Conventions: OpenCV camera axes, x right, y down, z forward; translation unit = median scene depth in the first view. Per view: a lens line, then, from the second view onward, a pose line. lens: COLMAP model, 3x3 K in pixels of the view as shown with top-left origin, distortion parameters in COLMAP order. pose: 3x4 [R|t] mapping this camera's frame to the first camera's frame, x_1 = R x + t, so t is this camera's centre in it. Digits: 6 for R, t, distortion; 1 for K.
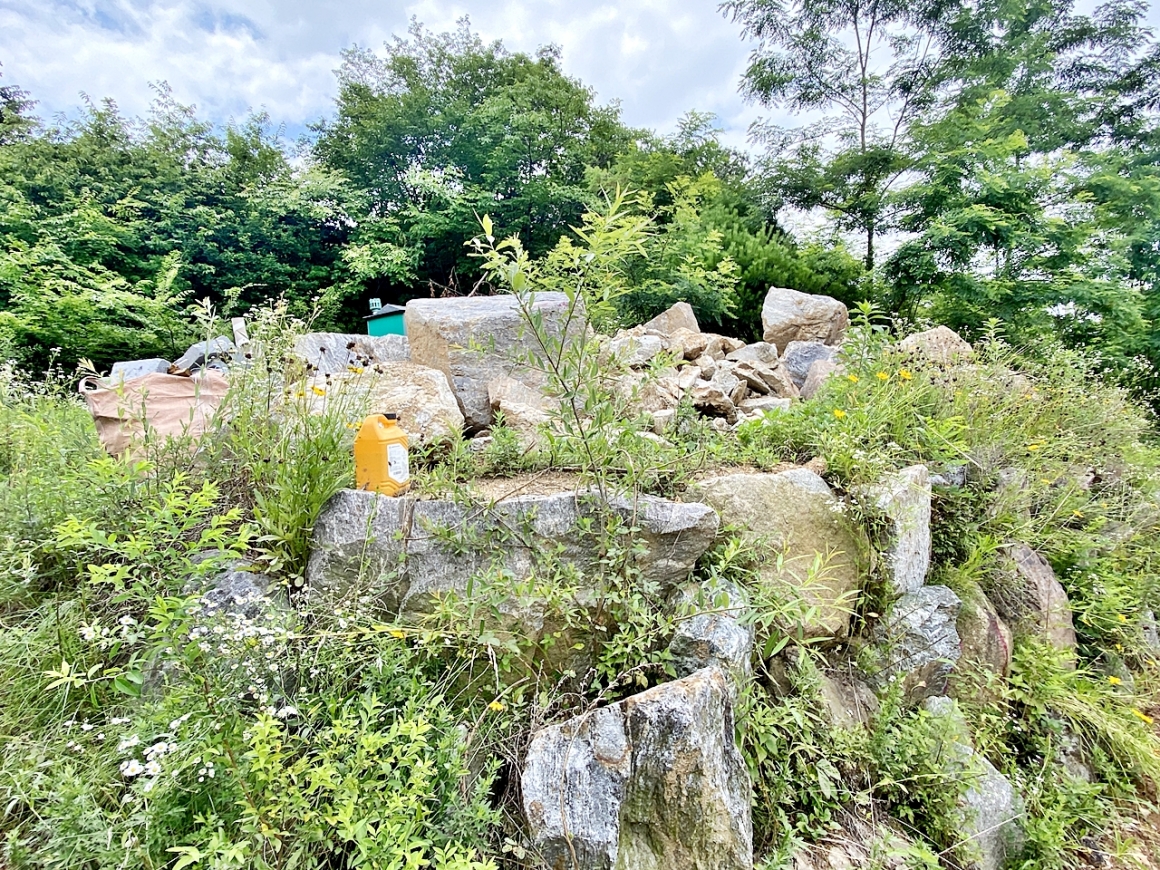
lens RADIAL K [[613.1, 0, 580.8], [0, 613.1, 433.1], [0, 0, 1]] dist [0.020458, -0.026338]
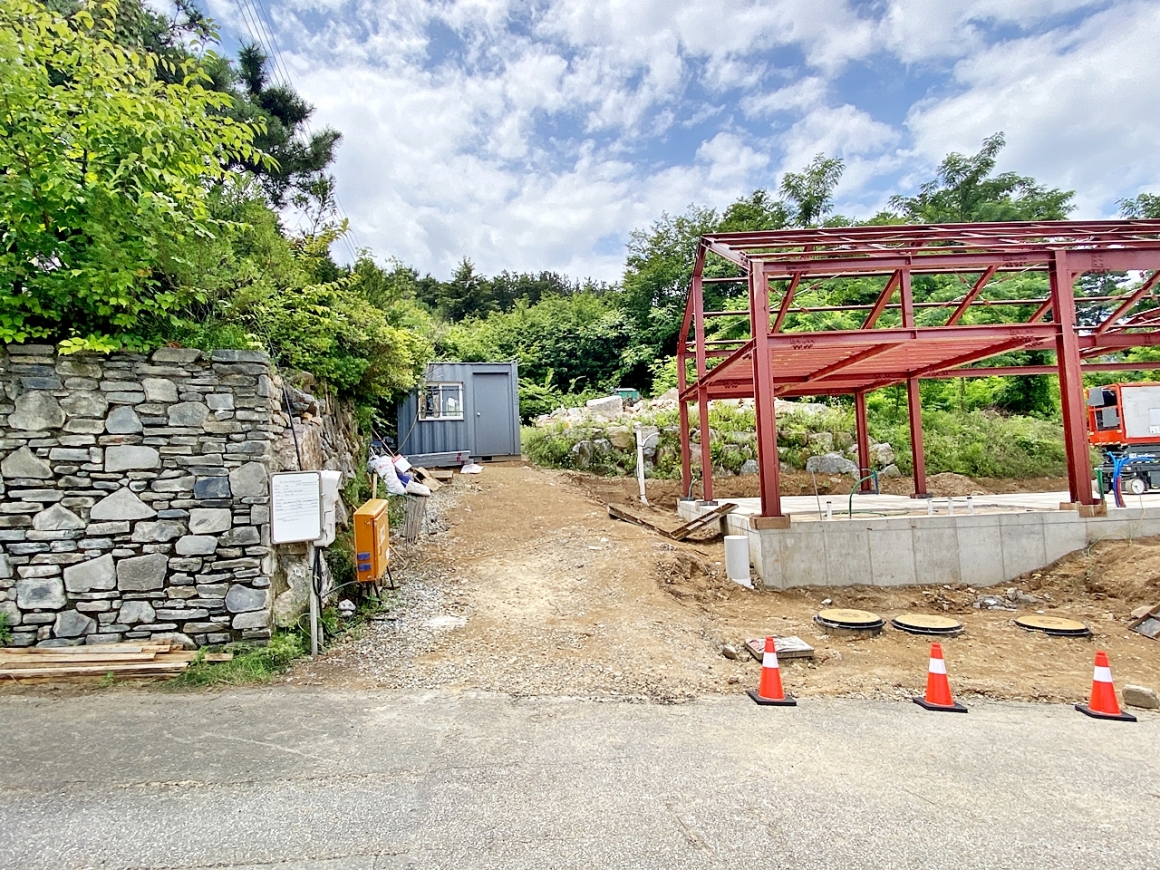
lens RADIAL K [[635.2, 0, 584.6], [0, 635.2, 439.1], [0, 0, 1]] dist [-0.018009, -0.008405]
pose [[0.860261, -0.030730, -0.508927, 1.017828], [0.009680, 0.998986, -0.043960, 0.135987], [0.509762, 0.032891, 0.859686, -1.525331]]
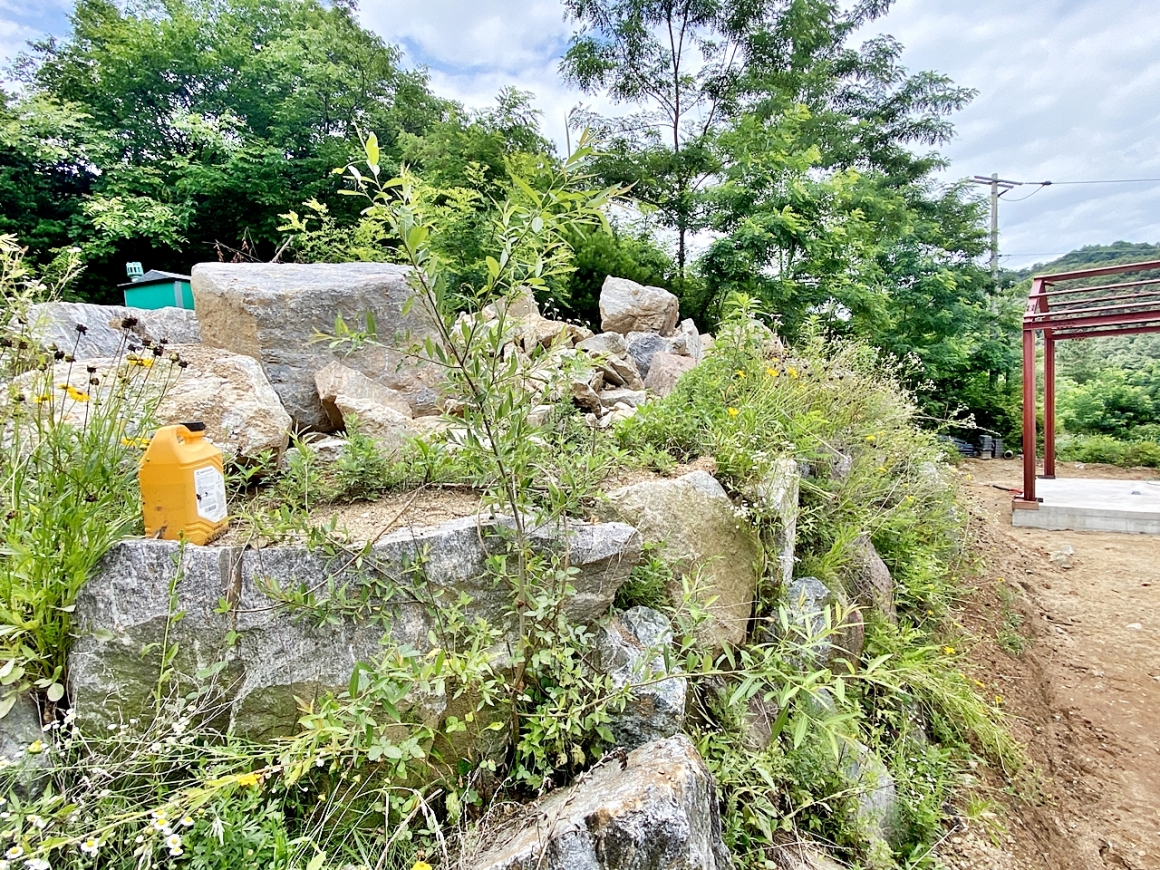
lens RADIAL K [[613.1, 0, 582.9], [0, 613.1, 440.4], [0, 0, 1]] dist [0.020458, -0.026338]
pose [[0.953159, -0.024885, 0.301445, -0.019540], [0.014290, 0.999202, 0.037300, -0.005874], [-0.302133, -0.031245, 0.952754, 0.038880]]
